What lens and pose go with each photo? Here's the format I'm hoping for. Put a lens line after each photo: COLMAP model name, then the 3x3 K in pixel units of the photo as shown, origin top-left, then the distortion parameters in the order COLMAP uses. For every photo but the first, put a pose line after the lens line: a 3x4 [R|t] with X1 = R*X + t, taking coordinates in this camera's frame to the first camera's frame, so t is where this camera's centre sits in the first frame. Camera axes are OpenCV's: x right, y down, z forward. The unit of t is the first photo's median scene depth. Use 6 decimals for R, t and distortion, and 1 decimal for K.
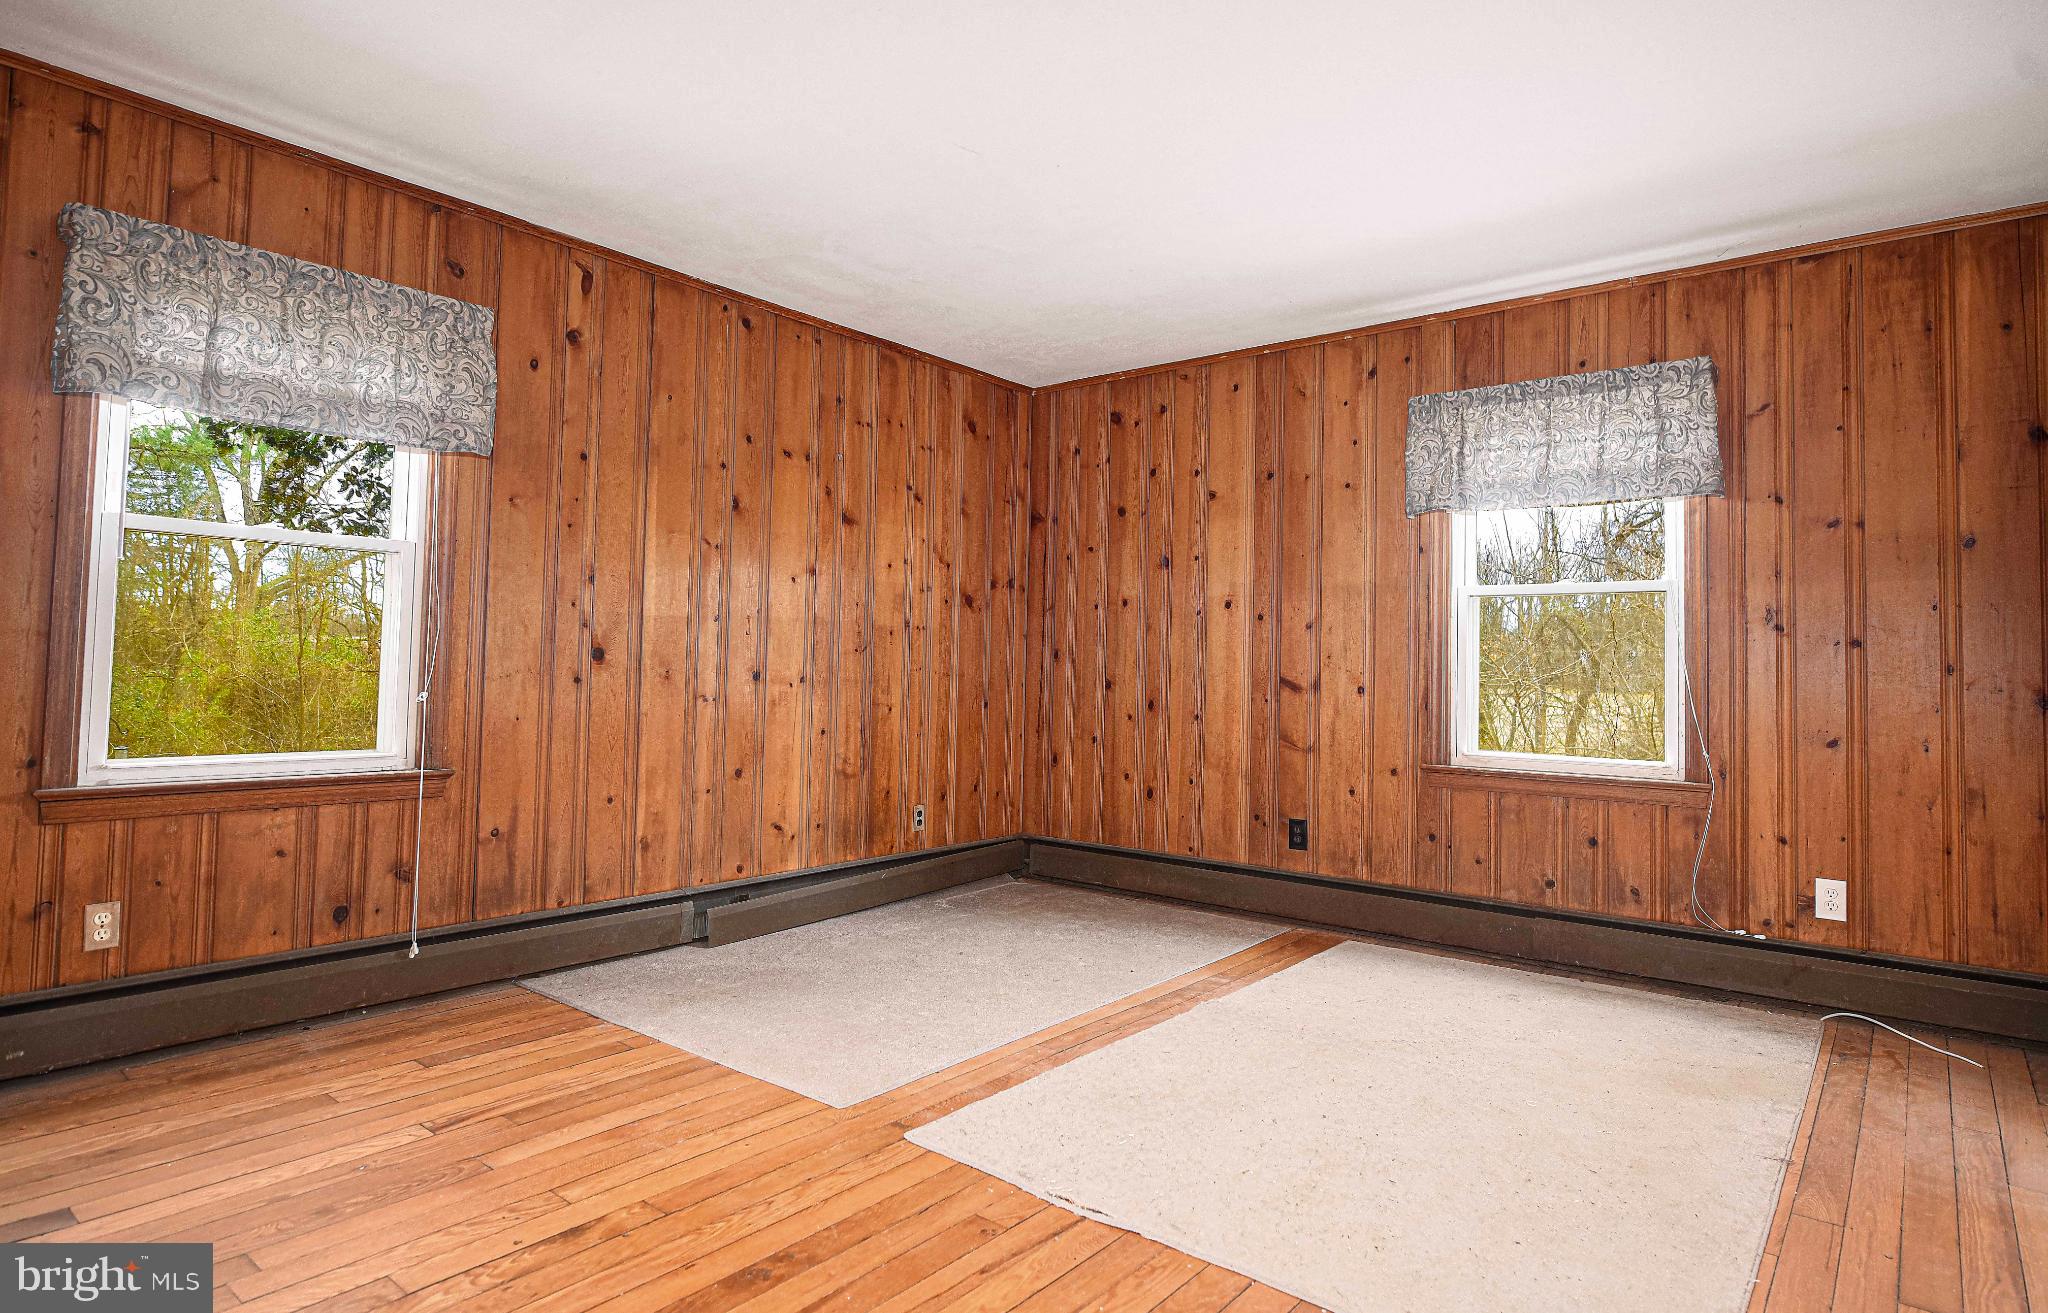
lens RADIAL K [[1125.1, 0, 1026.5], [0, 1125.1, 656.7], [0, 0, 1]] dist [-0.000819, 0.000780]
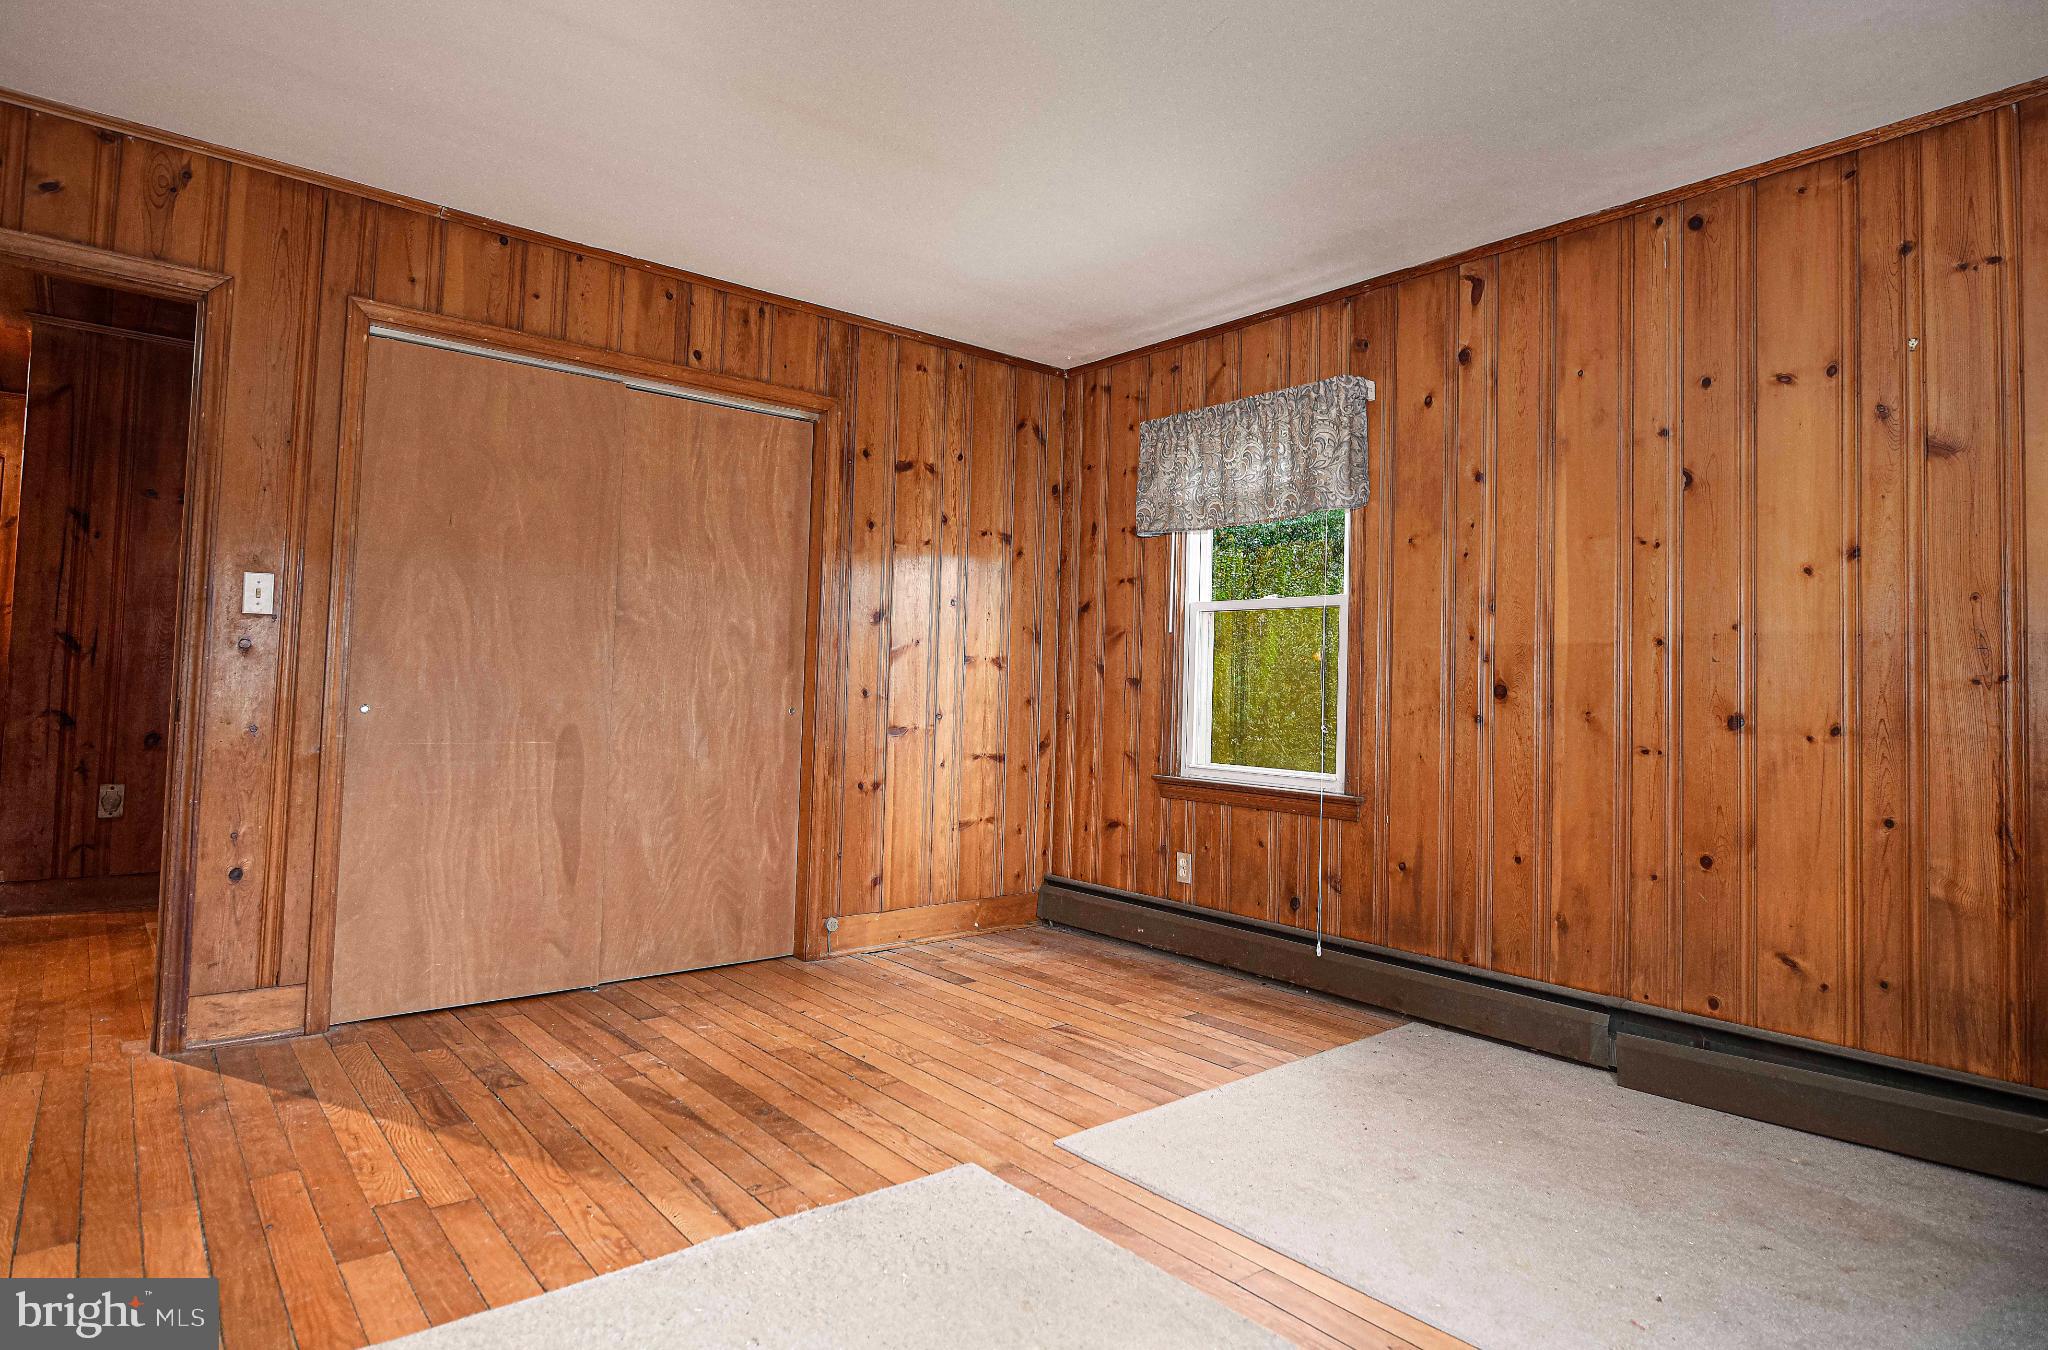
lens RADIAL K [[1104.9, 0, 1026.8], [0, 1104.9, 668.1], [0, 0, 1]] dist [-0.007194, -0.001450]
pose [[-0.179725, -0.041884, -0.982825, 0.628089], [-0.016777, 0.999078, -0.039509, 0.022948], [0.983574, 0.009388, -0.180262, 0.903473]]
